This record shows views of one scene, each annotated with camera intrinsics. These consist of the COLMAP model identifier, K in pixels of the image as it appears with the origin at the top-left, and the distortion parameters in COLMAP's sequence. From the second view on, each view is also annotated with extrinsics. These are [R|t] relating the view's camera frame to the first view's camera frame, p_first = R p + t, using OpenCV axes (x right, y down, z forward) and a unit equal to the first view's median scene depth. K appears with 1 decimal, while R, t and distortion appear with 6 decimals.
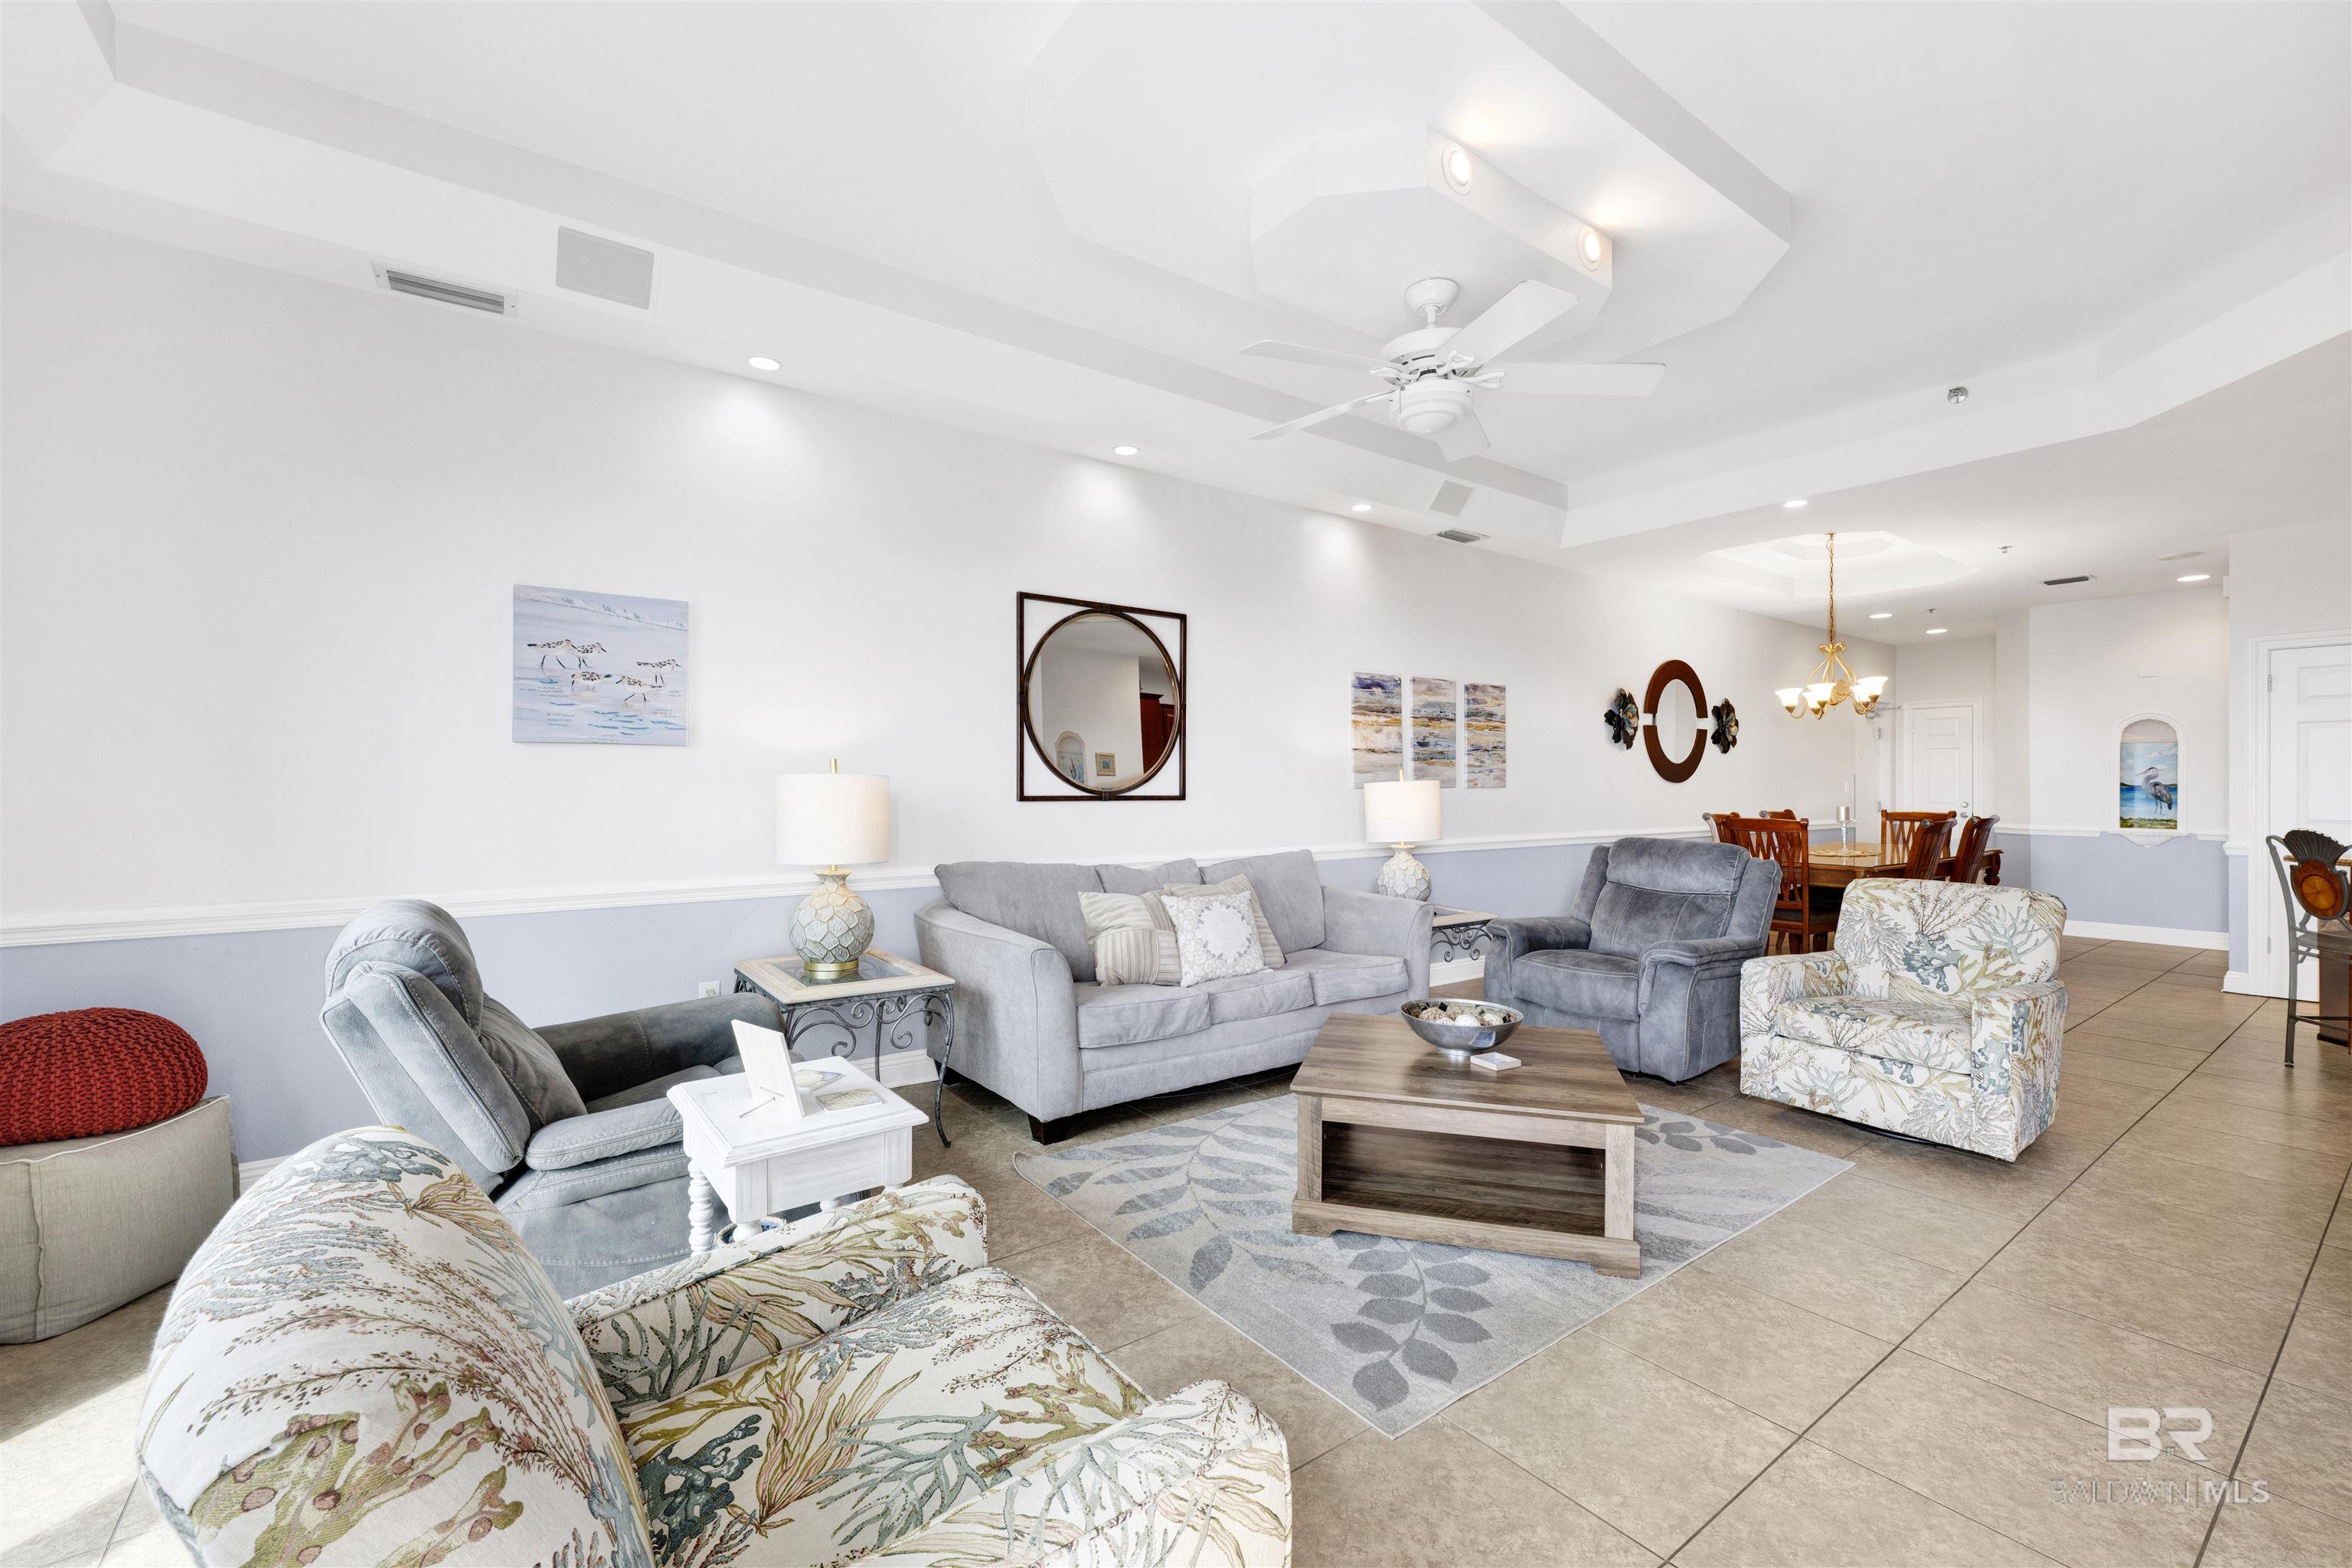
lens RADIAL K [[964.7, 0, 1186.0], [0, 964.7, 783.8], [0, 0, 1]] dist [-0.002942, 0.000121]
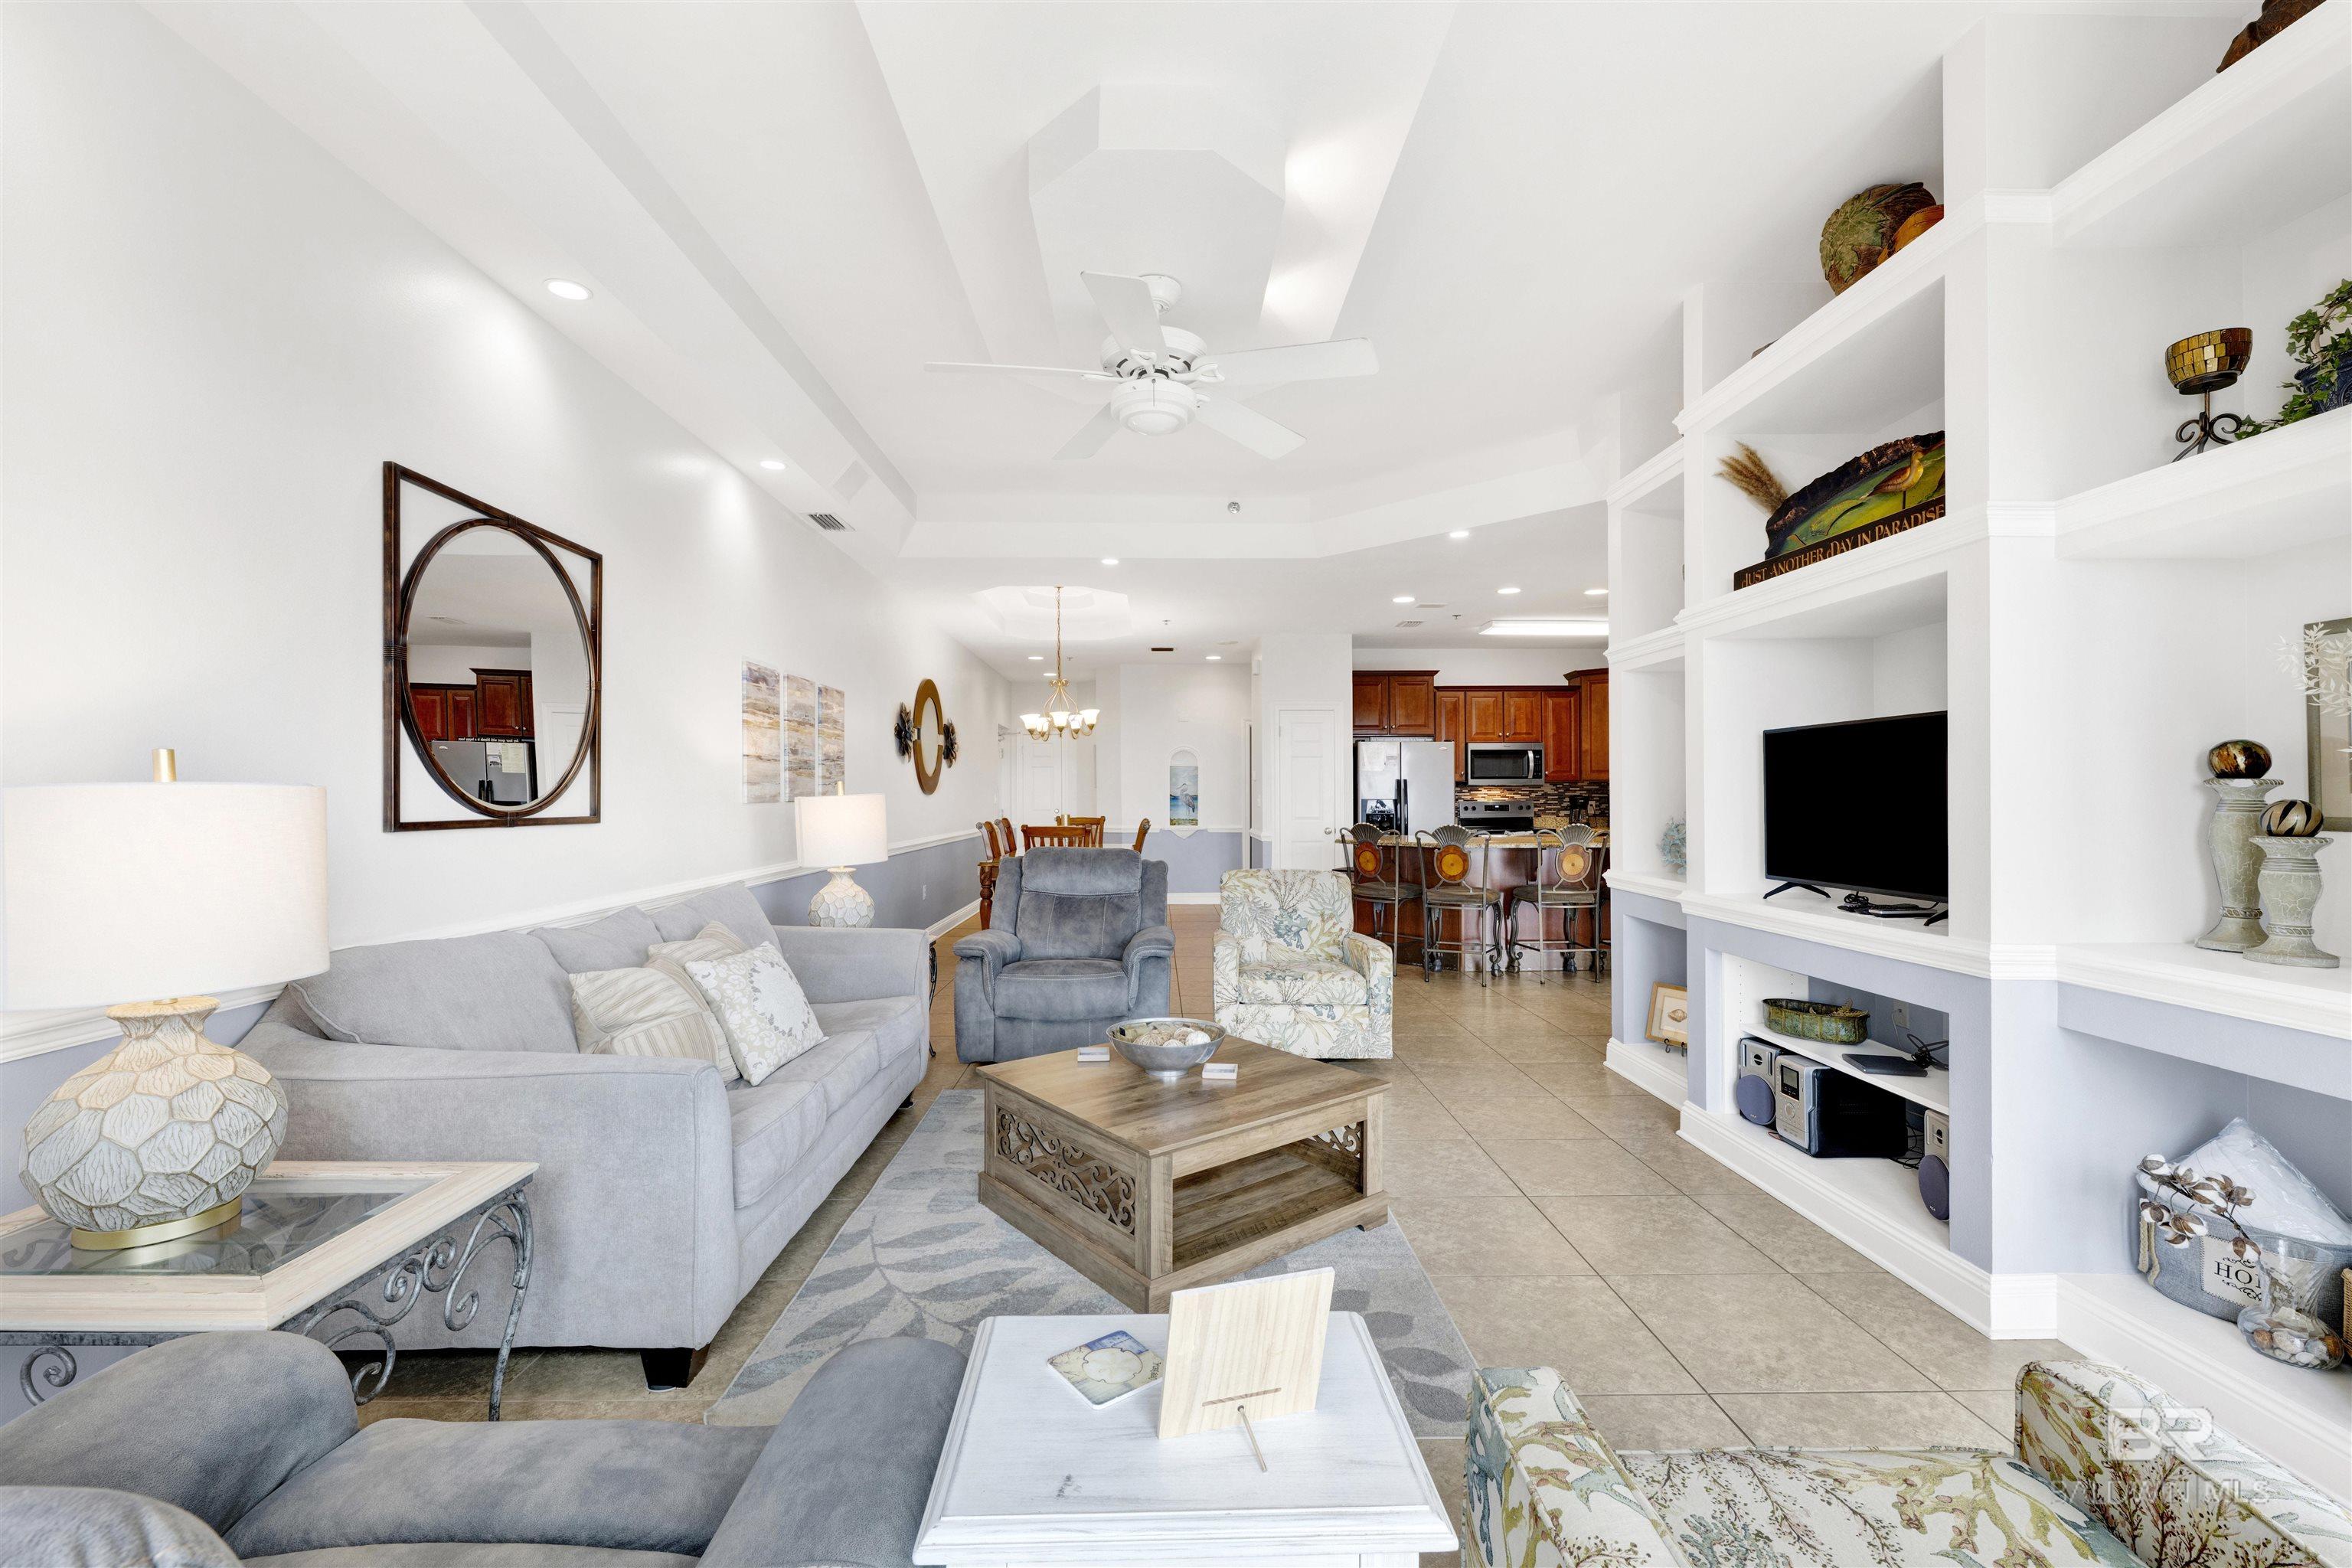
lens RADIAL K [[964.7, 0, 1176.0], [0, 964.7, 782.8], [0, 0, 1]] dist [-0.002942, 0.000121]
pose [[0.584572, 0.008176, 0.811301, -0.358958], [0.001645, 0.999935, -0.011262, -0.003761], [-0.811340, 0.007918, 0.584521, 0.294307]]
